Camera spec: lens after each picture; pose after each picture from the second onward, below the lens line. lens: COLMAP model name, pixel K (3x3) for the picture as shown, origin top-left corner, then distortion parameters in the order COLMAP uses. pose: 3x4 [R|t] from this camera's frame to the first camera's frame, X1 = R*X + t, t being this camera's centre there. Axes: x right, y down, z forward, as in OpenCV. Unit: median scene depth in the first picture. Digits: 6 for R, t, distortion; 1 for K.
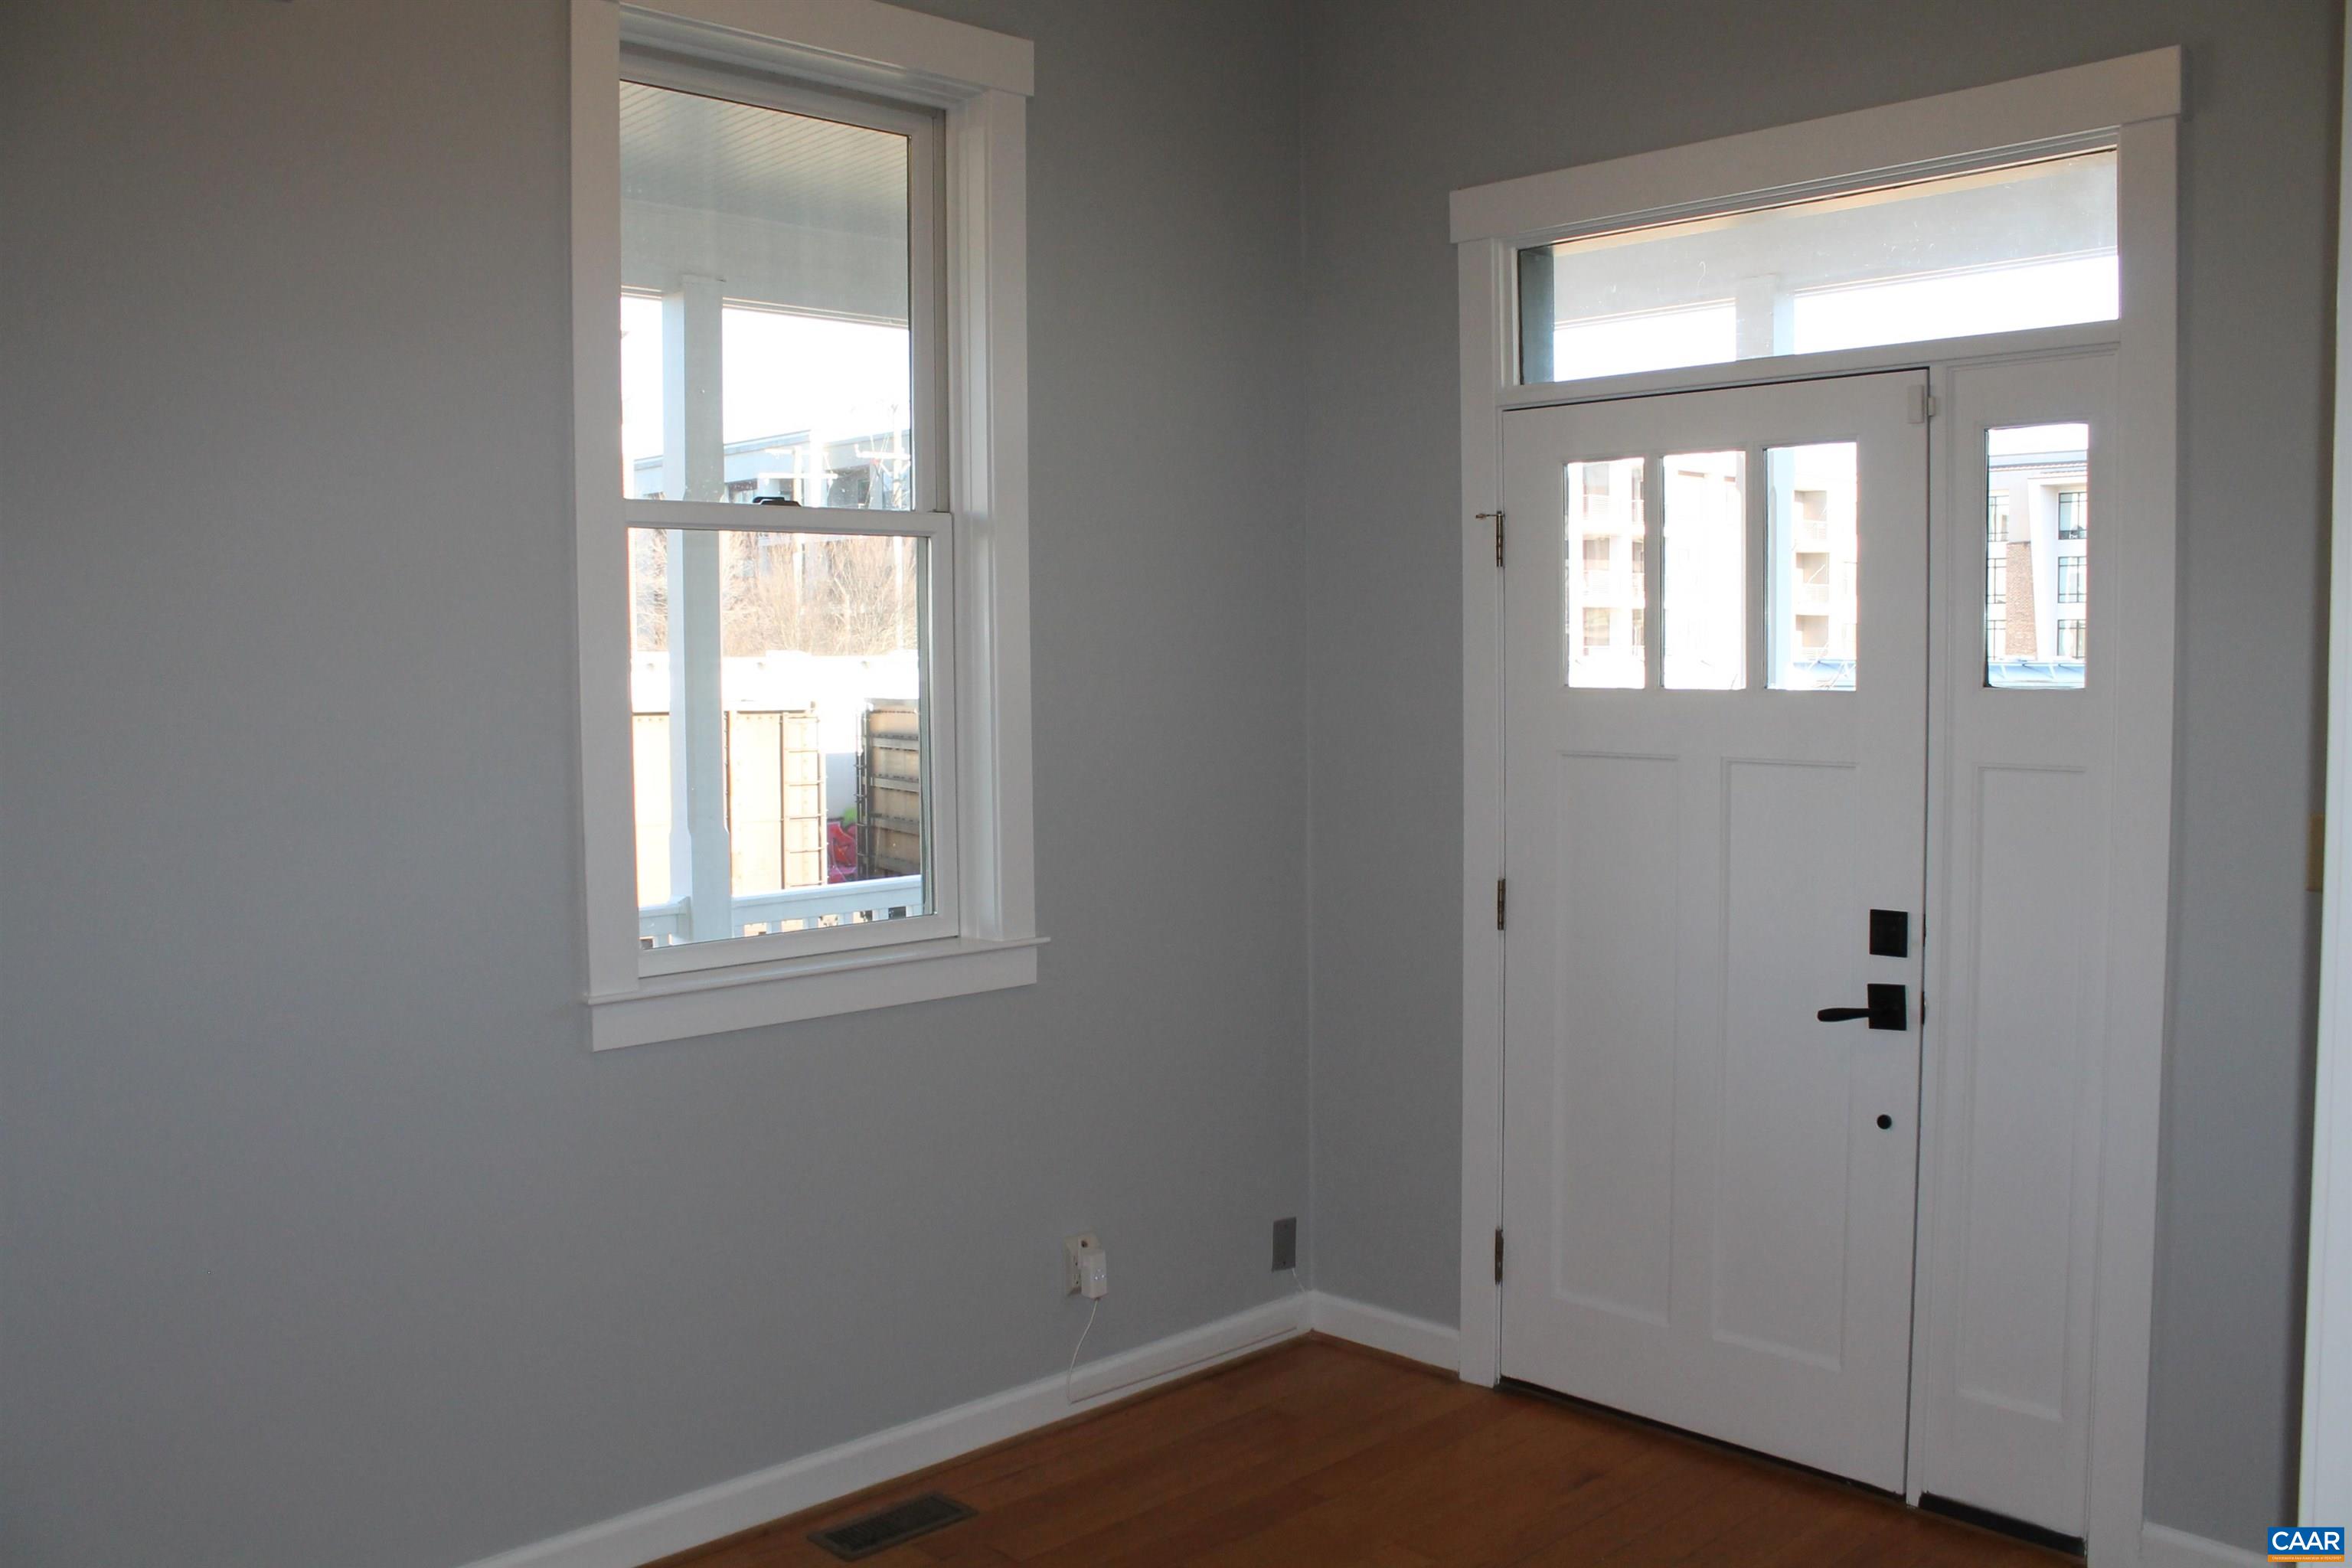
lens RADIAL K [[2001.2, 0, 1176.0], [0, 2001.2, 784.0], [0, 0, 1]] dist [-0.152545, 0.114227]
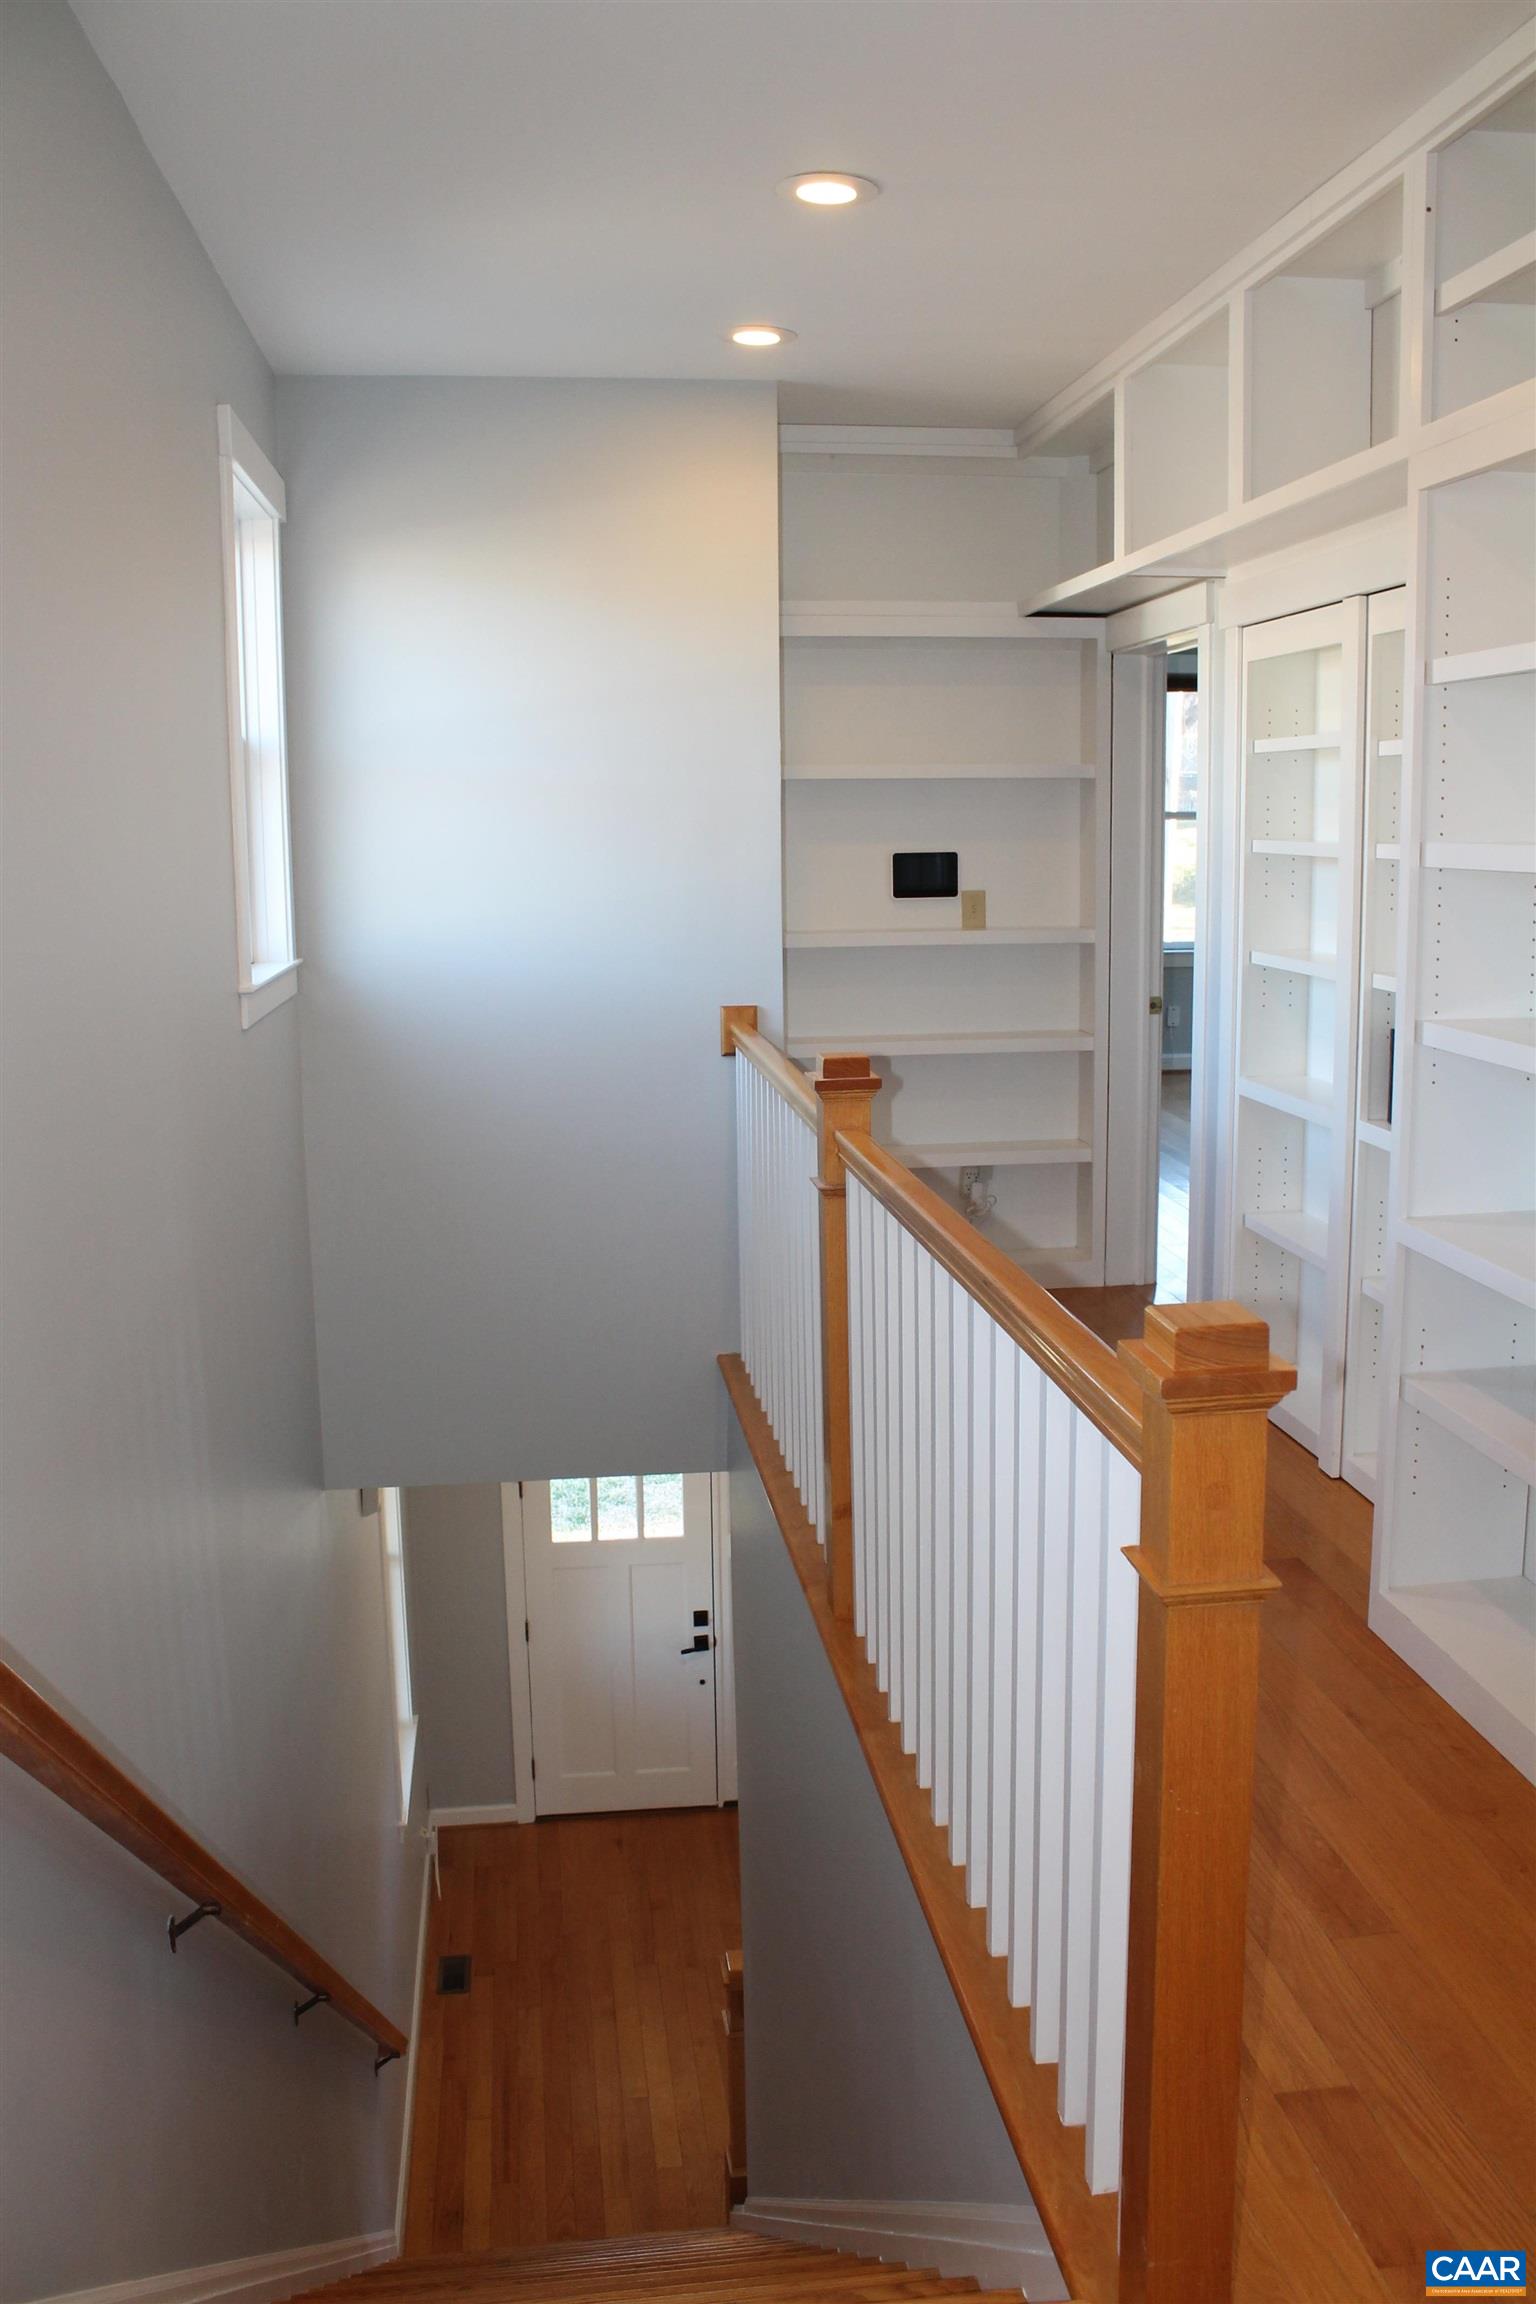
lens RADIAL K [[1960.4, 0, 768.0], [0, 1960.4, 1152.0], [0, 0, 1]] dist [-0.152545, 0.114227]
pose [[0.604744, -0.136155, 0.784695, -1.548554], [0.059613, 0.990253, 0.125879, -0.862939], [-0.794186, -0.029346, 0.606966, -0.682919]]
